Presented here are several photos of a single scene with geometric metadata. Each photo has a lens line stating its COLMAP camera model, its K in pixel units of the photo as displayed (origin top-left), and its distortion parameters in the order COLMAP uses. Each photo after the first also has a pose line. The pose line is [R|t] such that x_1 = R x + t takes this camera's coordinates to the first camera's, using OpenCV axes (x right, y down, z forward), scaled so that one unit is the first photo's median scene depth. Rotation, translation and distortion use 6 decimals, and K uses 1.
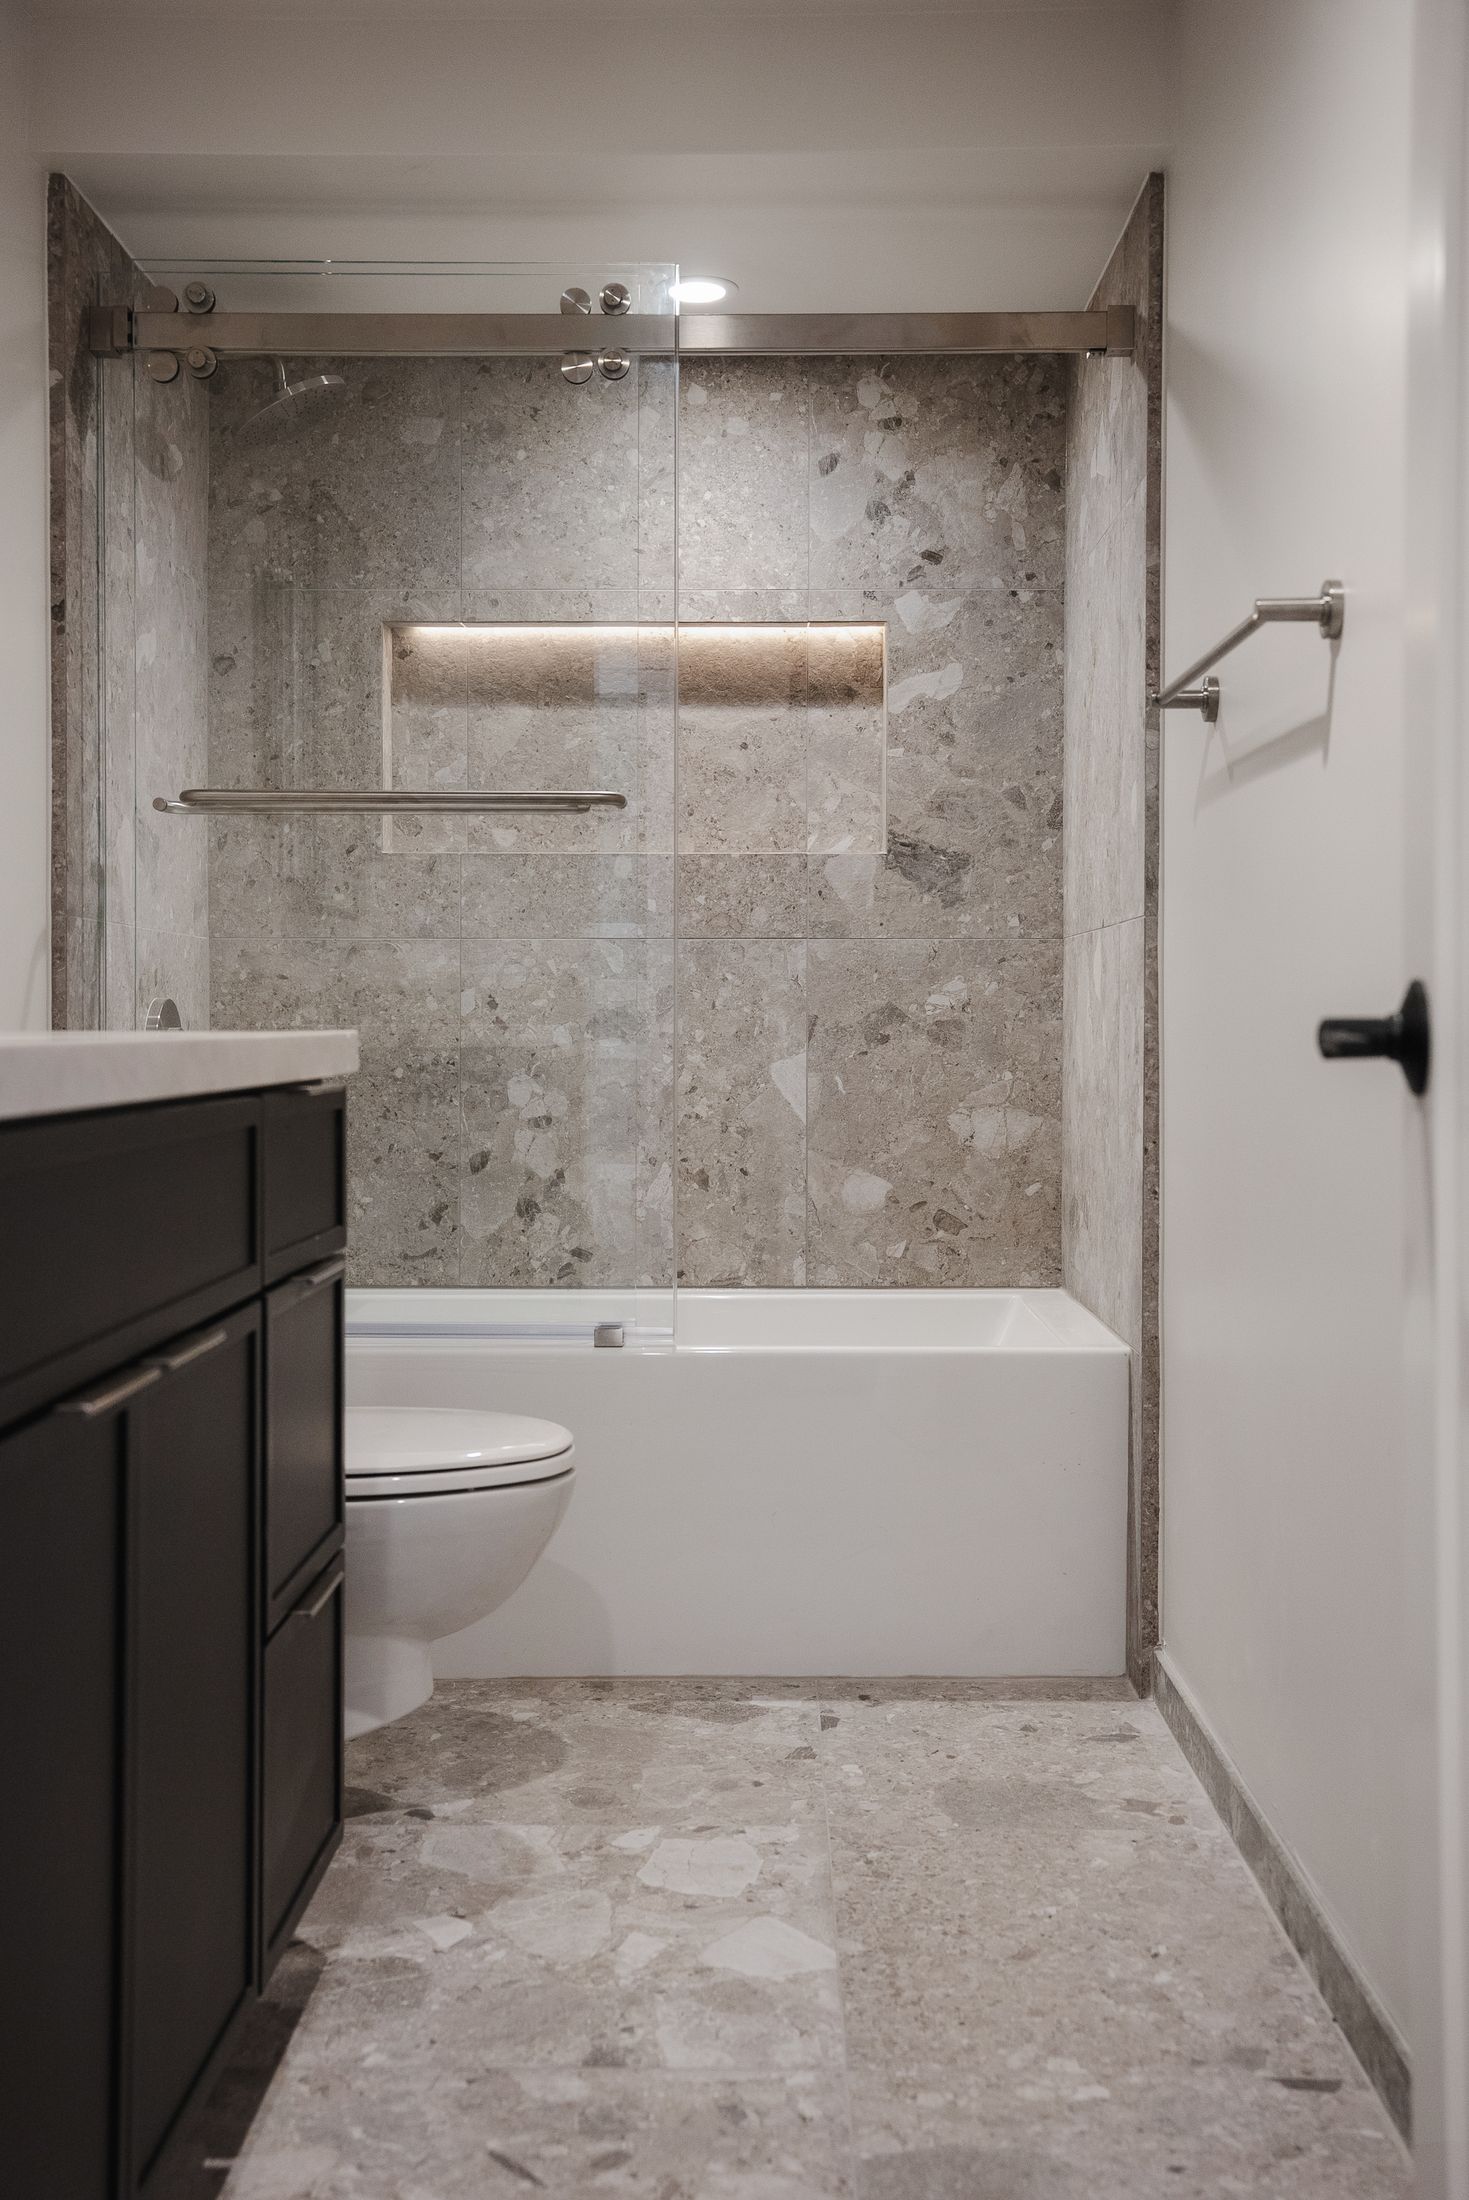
lens RADIAL K [[2370.9, 0, 735.9], [0, 2370.9, 1047.2], [0, 0, 1]] dist [0.071323, 0.014316]
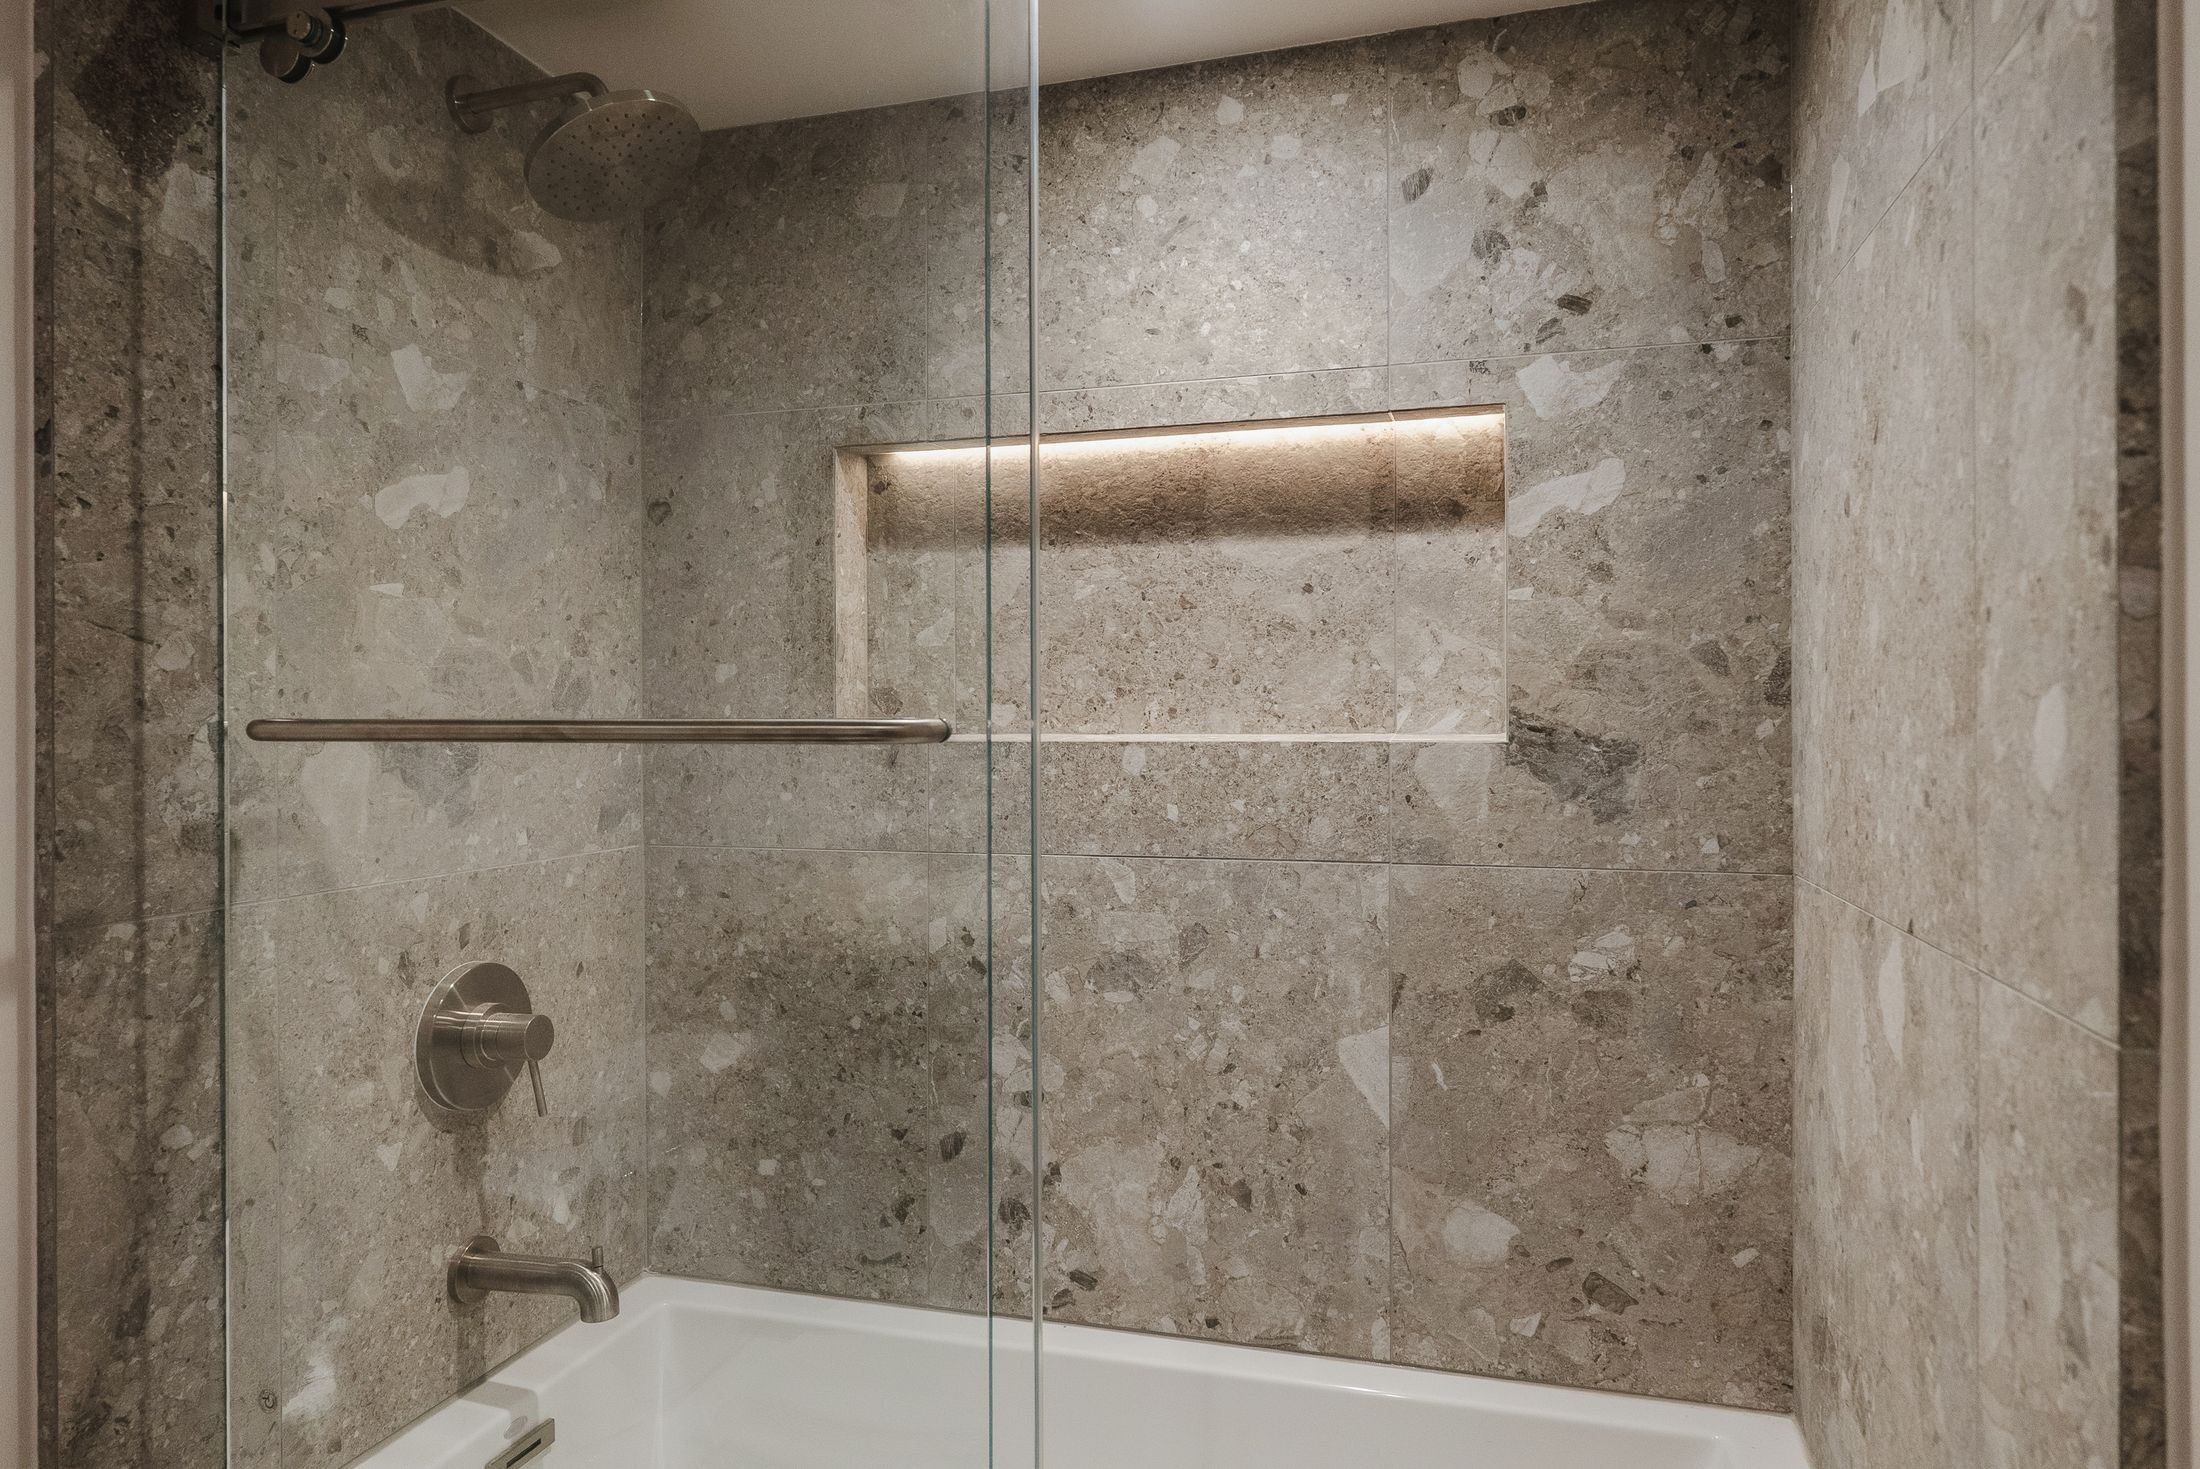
lens RADIAL K [[1365.2, 0, 1098.8], [0, 1365.2, 713.9], [0, 0, 1]] dist [-0.000808, 0.000553]
pose [[0.961633, -0.004657, -0.274298, 0.058167], [0.002033, 0.999949, -0.009850, -0.086046], [0.274330, 0.008915, 0.961594, 0.590104]]
